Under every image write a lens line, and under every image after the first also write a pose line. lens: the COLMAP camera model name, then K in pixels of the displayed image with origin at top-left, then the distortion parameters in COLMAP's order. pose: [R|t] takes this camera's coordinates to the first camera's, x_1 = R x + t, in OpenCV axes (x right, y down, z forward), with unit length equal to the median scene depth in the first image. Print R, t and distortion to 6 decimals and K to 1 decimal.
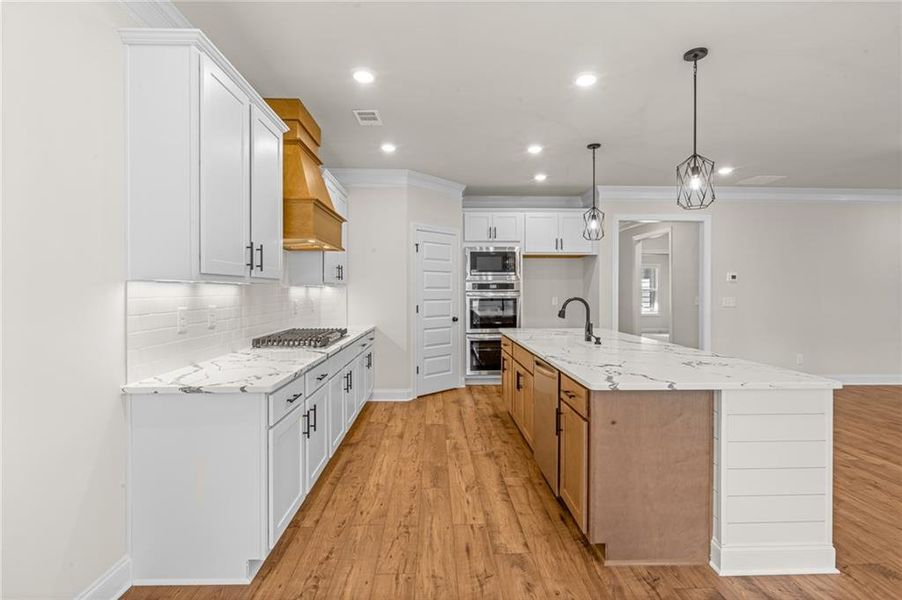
lens RADIAL K [[426.2, 0, 450.8], [0, 426.2, 290.6], [0, 0, 1]] dist [-0.001637, -0.000109]
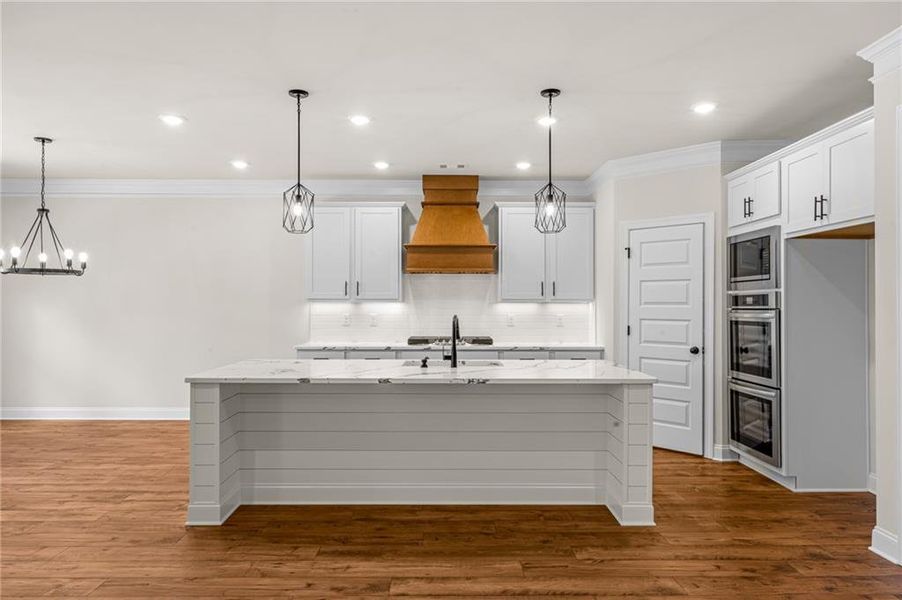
lens RADIAL K [[626.7, 0, 471.8], [0, 626.7, 299.2], [0, 0, 1]] dist [-0.002213, -0.001458]
pose [[-0.028275, -0.011887, -0.999529, 0.940913], [-0.004870, 0.999919, -0.011754, 0.000458], [0.999588, 0.004535, -0.028331, 0.647567]]
